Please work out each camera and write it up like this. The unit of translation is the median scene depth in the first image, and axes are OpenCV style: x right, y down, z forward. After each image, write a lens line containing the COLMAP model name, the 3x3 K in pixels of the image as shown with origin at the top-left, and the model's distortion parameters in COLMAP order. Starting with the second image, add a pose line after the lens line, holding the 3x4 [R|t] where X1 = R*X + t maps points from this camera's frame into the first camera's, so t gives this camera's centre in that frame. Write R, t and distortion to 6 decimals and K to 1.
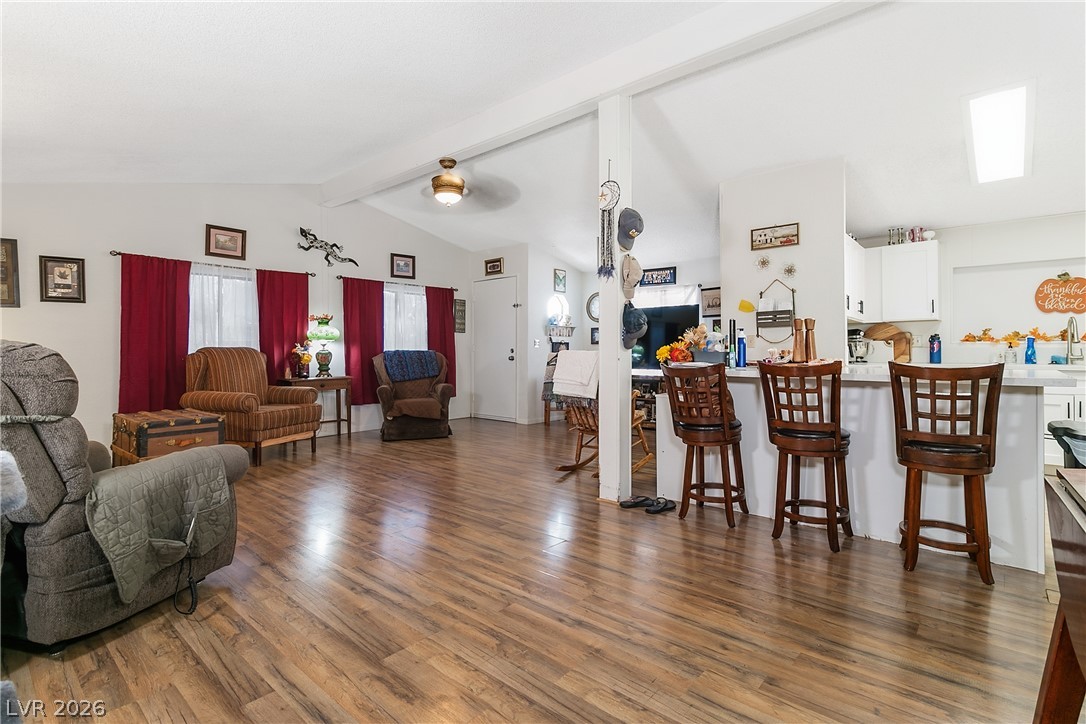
lens RADIAL K [[516.7, 0, 547.7], [0, 516.7, 350.6], [0, 0, 1]] dist [-0.001816, -0.000896]
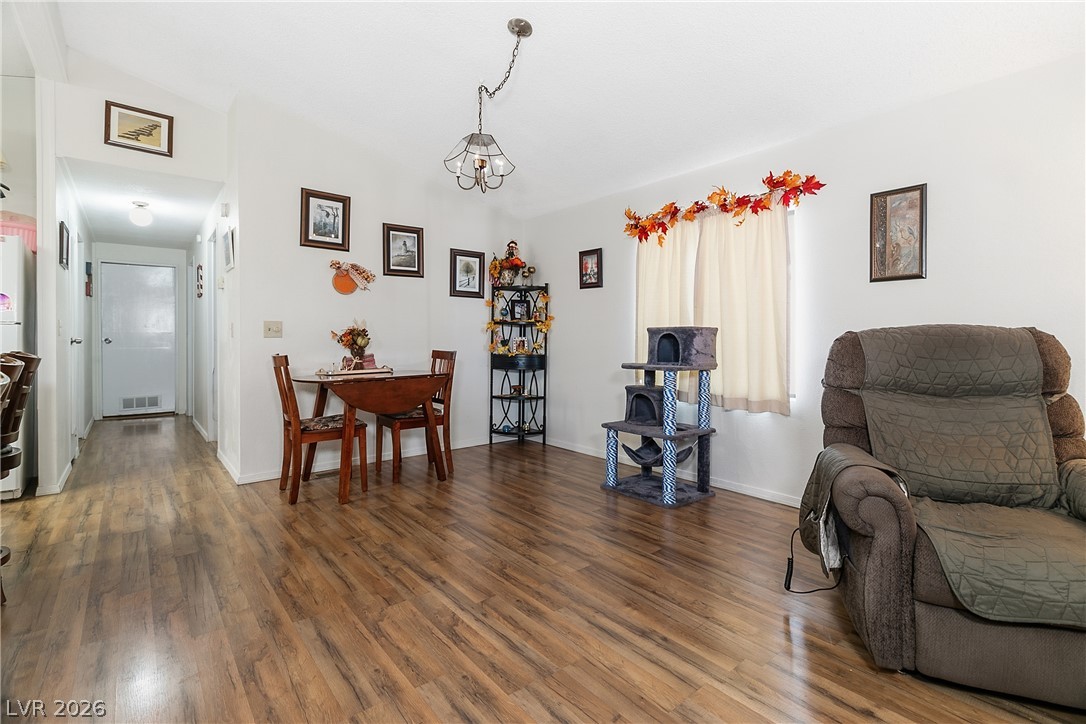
lens RADIAL K [[500.6, 0, 548.1], [0, 500.6, 339.0], [0, 0, 1]] dist [0.001051, 0.000904]
pose [[-0.987196, 0.004170, 0.159457, -0.121051], [0.004555, 0.999988, 0.002048, -0.000033], [-0.159446, 0.002748, -0.987203, 0.664714]]
